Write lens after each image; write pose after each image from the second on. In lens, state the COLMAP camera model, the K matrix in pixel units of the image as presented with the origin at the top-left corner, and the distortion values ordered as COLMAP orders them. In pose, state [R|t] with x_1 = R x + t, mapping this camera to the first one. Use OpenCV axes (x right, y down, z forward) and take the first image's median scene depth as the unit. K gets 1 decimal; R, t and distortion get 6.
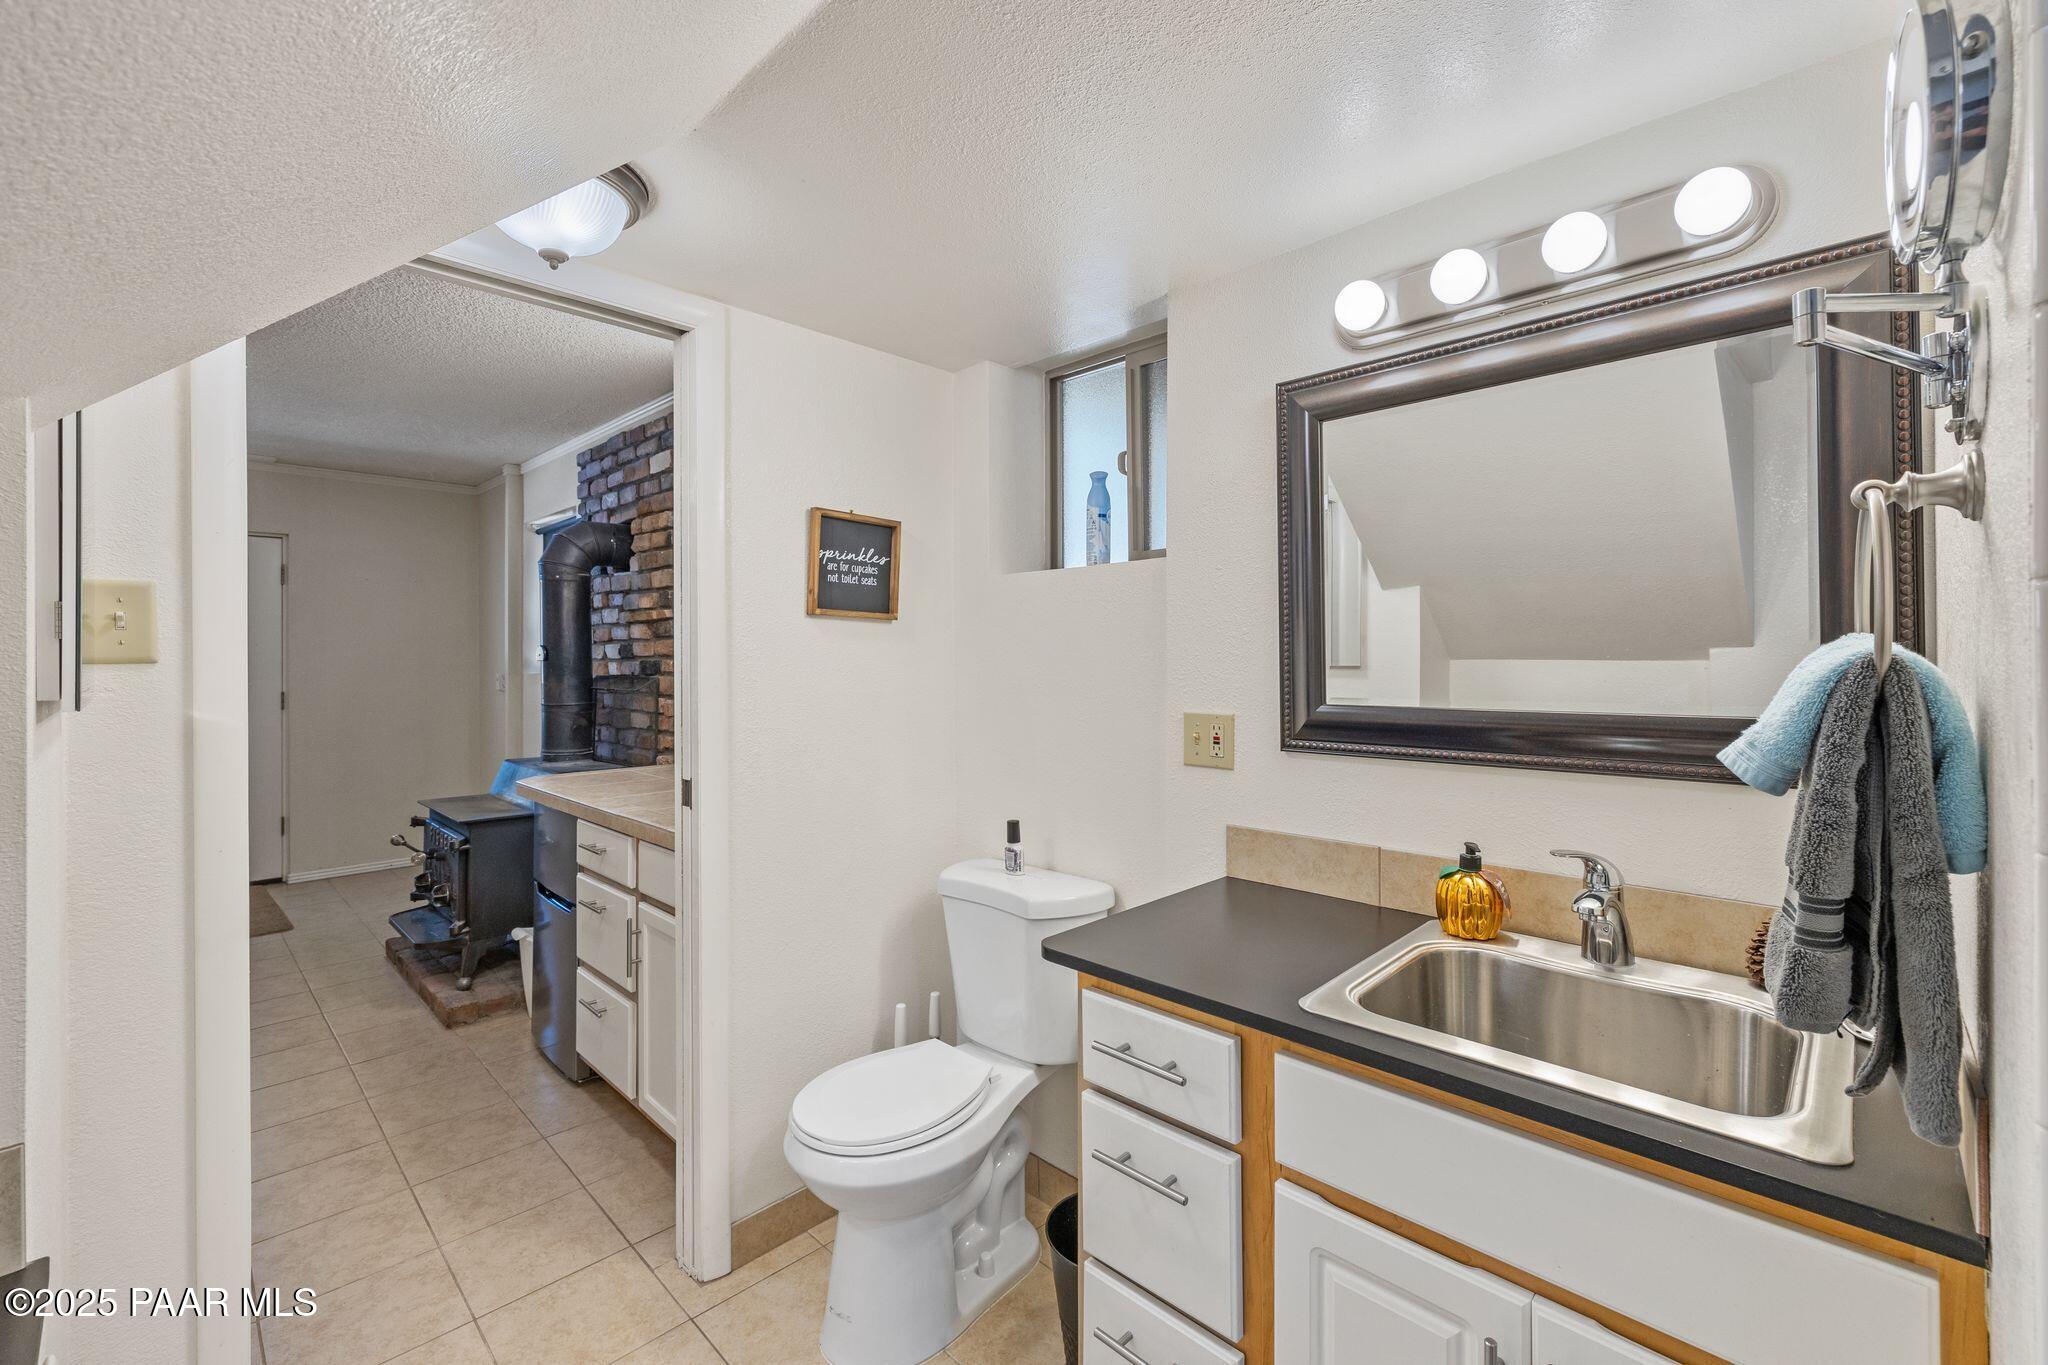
lens RADIAL K [[864.7, 0, 1017.6], [0, 864.7, 661.8], [0, 0, 1]] dist [0.002781, 0.000627]
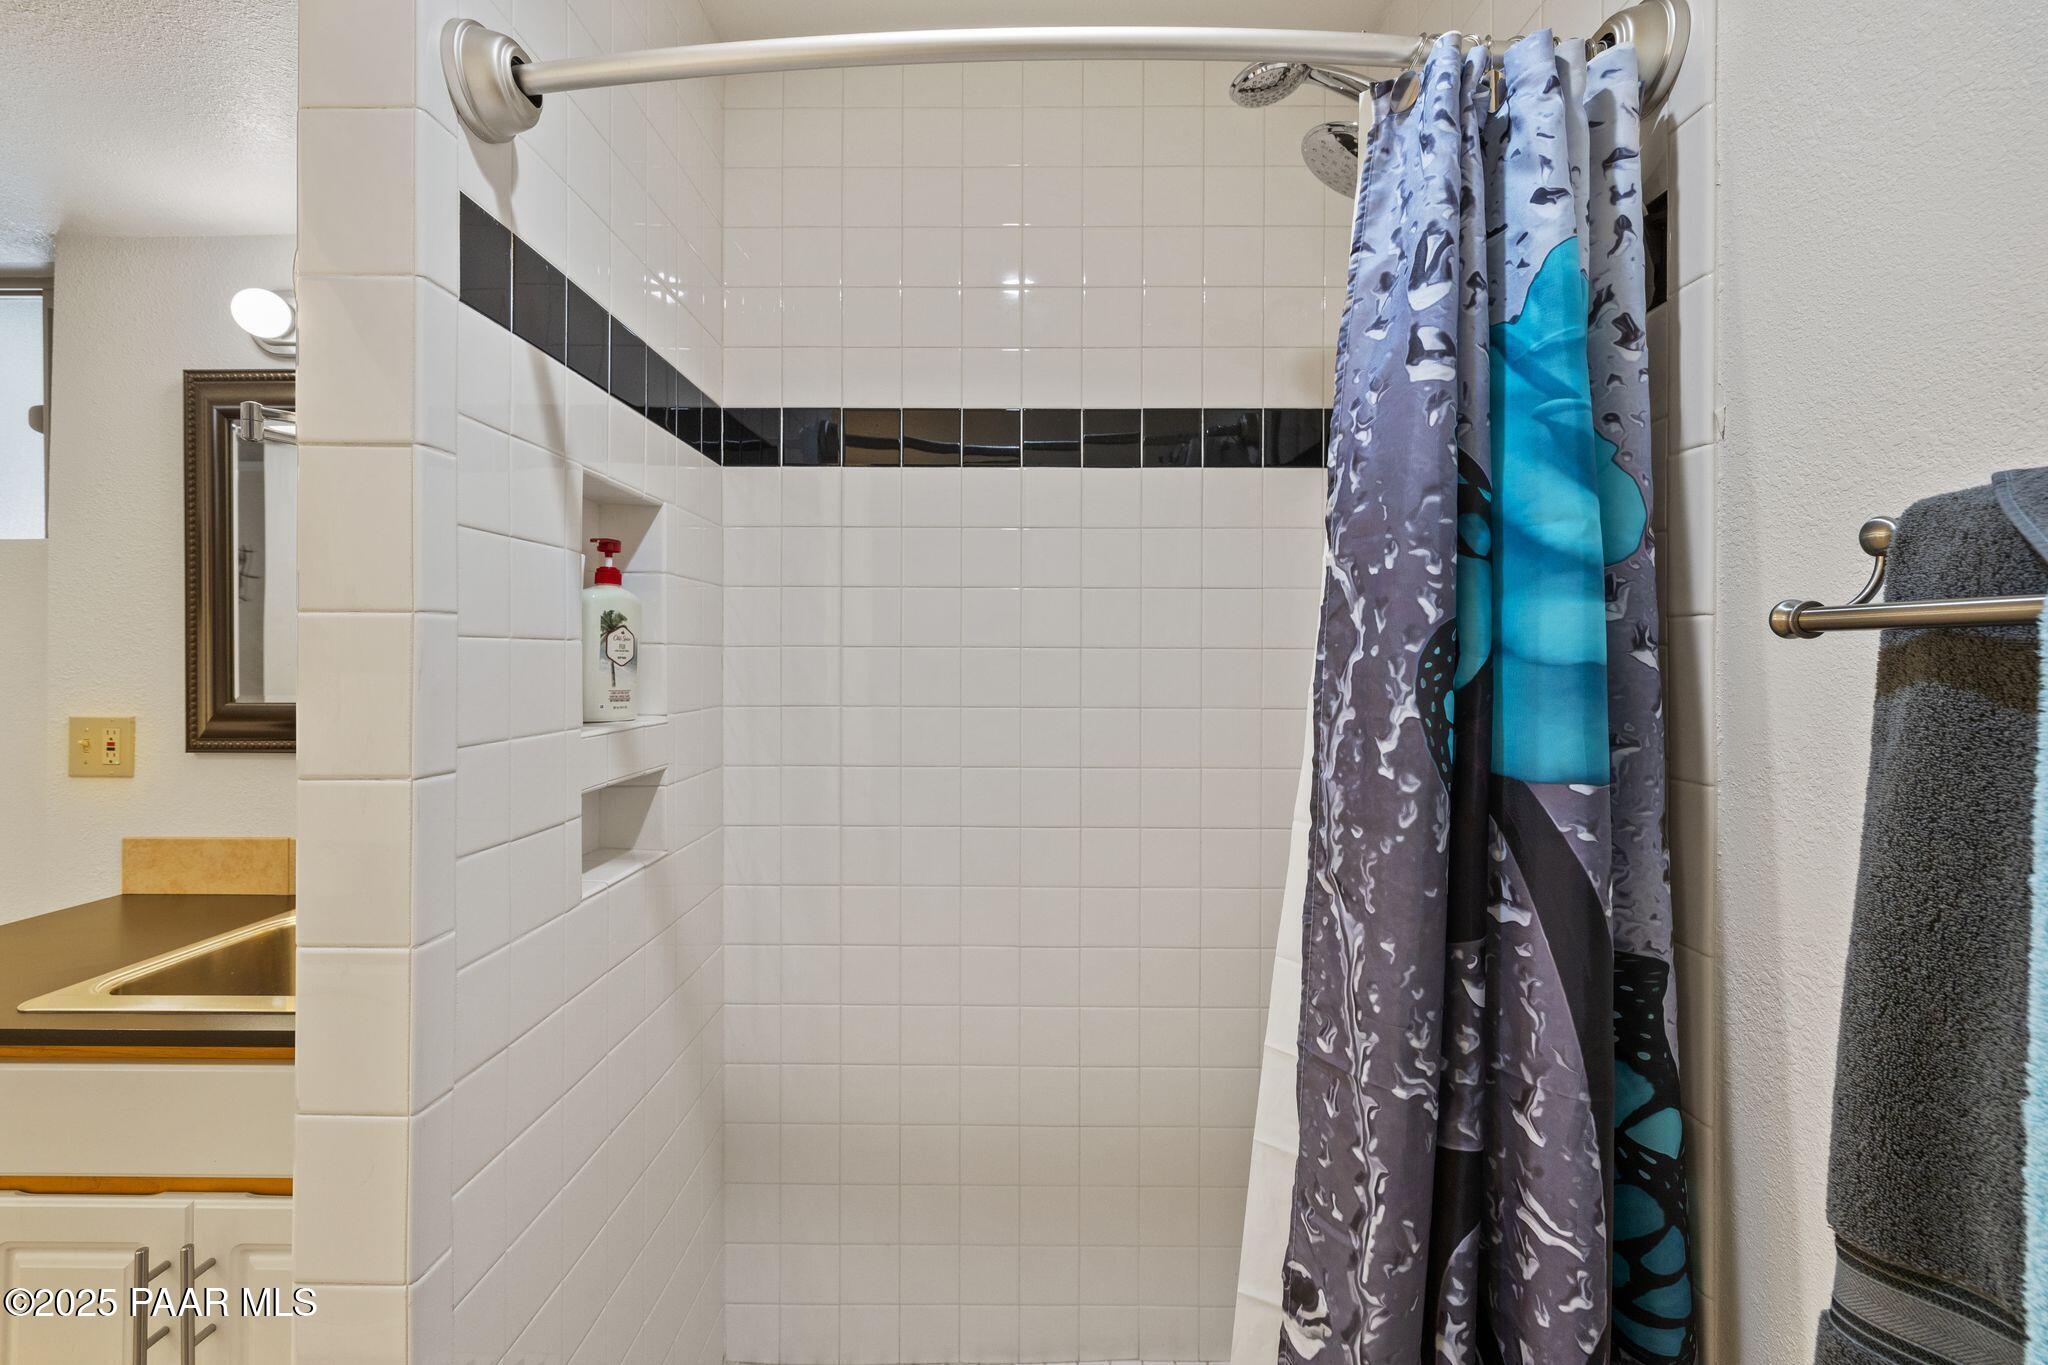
lens RADIAL K [[864.7, 0, 1017.6], [0, 864.7, 661.8], [0, 0, 1]] dist [0.002781, 0.000627]
pose [[0.725974, 0.003499, 0.687713, 0.311798], [-0.003789, 0.999992, -0.001089, -0.000637], [-0.687711, -0.001815, 0.725982, -0.335236]]
